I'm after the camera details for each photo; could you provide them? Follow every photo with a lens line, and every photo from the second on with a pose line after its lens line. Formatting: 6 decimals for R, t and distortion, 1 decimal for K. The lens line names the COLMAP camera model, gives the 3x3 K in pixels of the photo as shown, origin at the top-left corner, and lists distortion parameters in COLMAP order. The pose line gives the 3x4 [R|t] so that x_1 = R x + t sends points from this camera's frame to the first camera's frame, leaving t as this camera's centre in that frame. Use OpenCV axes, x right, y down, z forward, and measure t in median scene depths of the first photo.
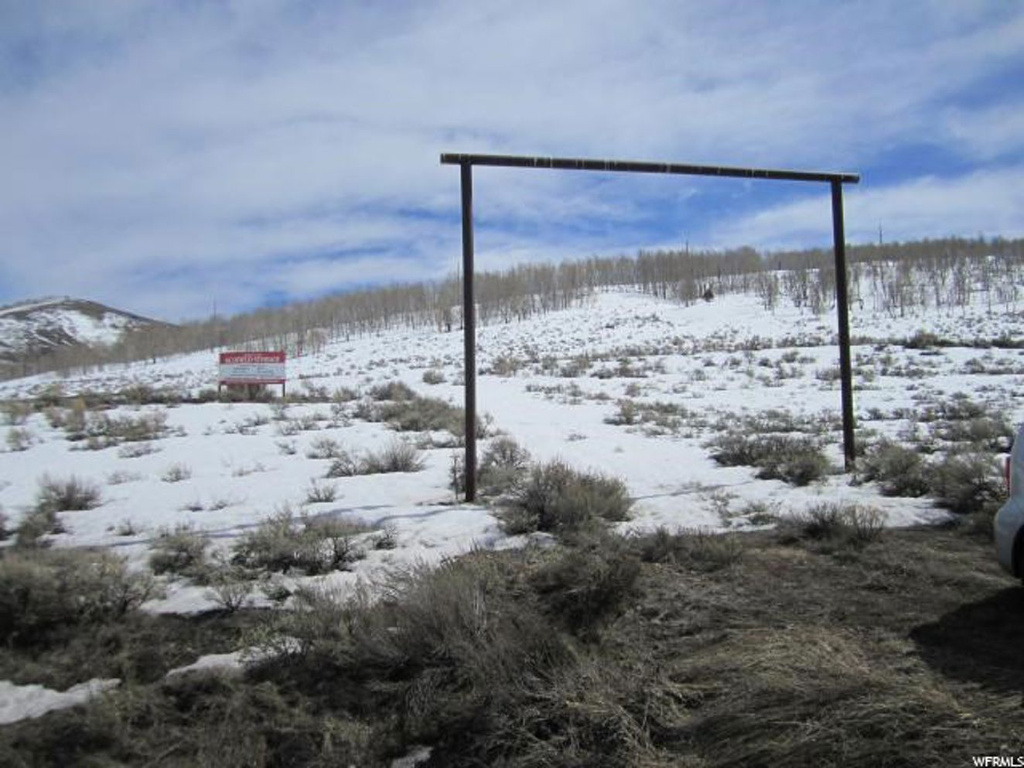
lens RADIAL K [[862.8, 0, 512.0], [0, 862.8, 384.0], [0, 0, 1]] dist [-0.000489, -0.001468]
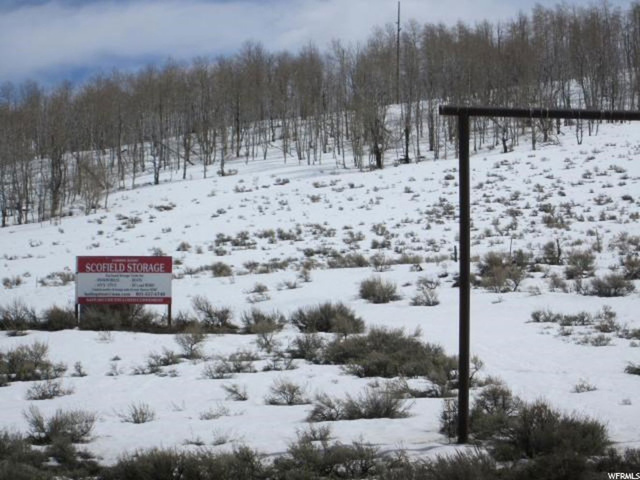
lens RADIAL K [[2109.3, 0, 320.0], [0, 2109.3, 240.0], [0, 0, 1]] dist [-0.203376, -1.113804]
pose [[0.995425, 0.019089, -0.093623, 0.005511], [-0.020643, 0.999664, -0.015659, -0.026814], [0.093292, 0.017520, 0.995485, -0.629386]]
